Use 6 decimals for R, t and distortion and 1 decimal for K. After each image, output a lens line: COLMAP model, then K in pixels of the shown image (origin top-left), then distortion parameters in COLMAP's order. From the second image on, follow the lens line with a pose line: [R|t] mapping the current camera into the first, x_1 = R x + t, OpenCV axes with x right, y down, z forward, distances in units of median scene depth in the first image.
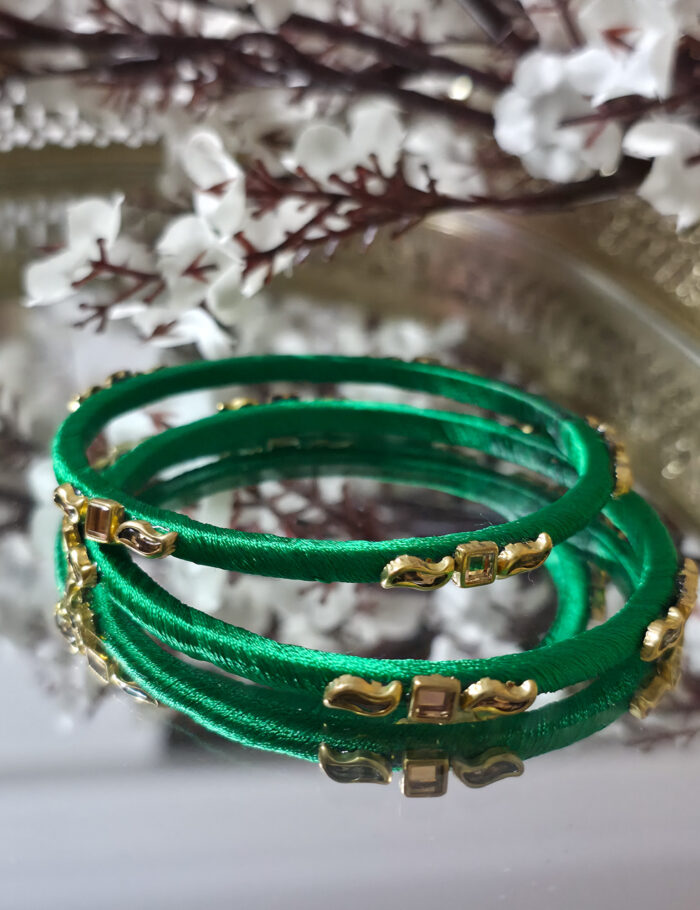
lens RADIAL K [[1573.6, 0, 346.6], [0, 1573.6, 449.9], [0, 0, 1]] dist [0.137019, 0.000000]
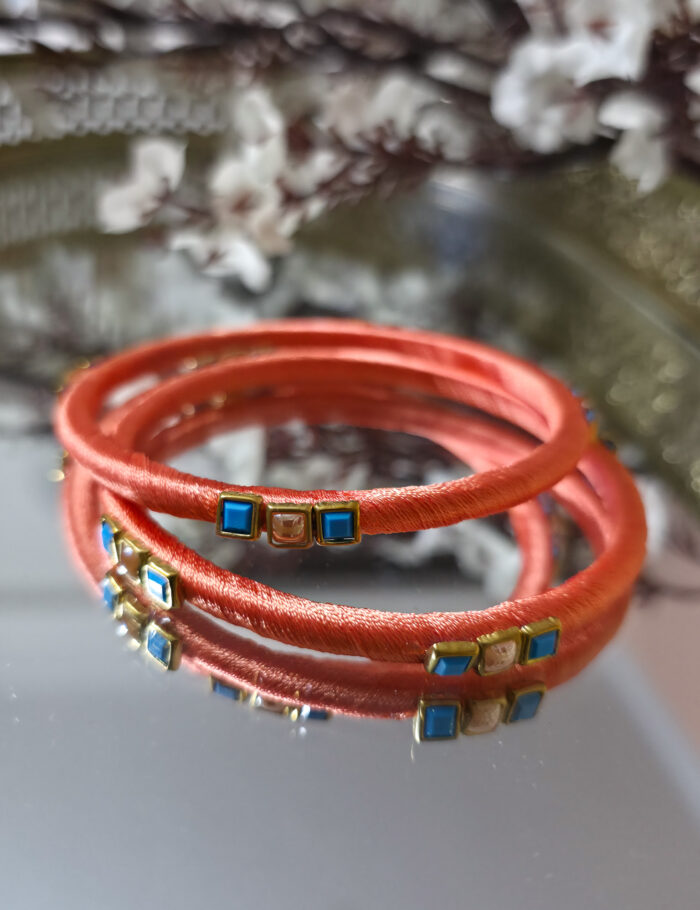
lens RADIAL K [[1025.8, 0, 342.1], [0, 1025.8, 456.2], [0, 0, 1]] dist [-0.016452, 0.000000]
pose [[0.998700, 0.047576, -0.018280, 0.005135], [-0.046546, 0.997499, 0.053183, 0.031607], [0.020764, -0.052263, 0.998417, 0.203254]]
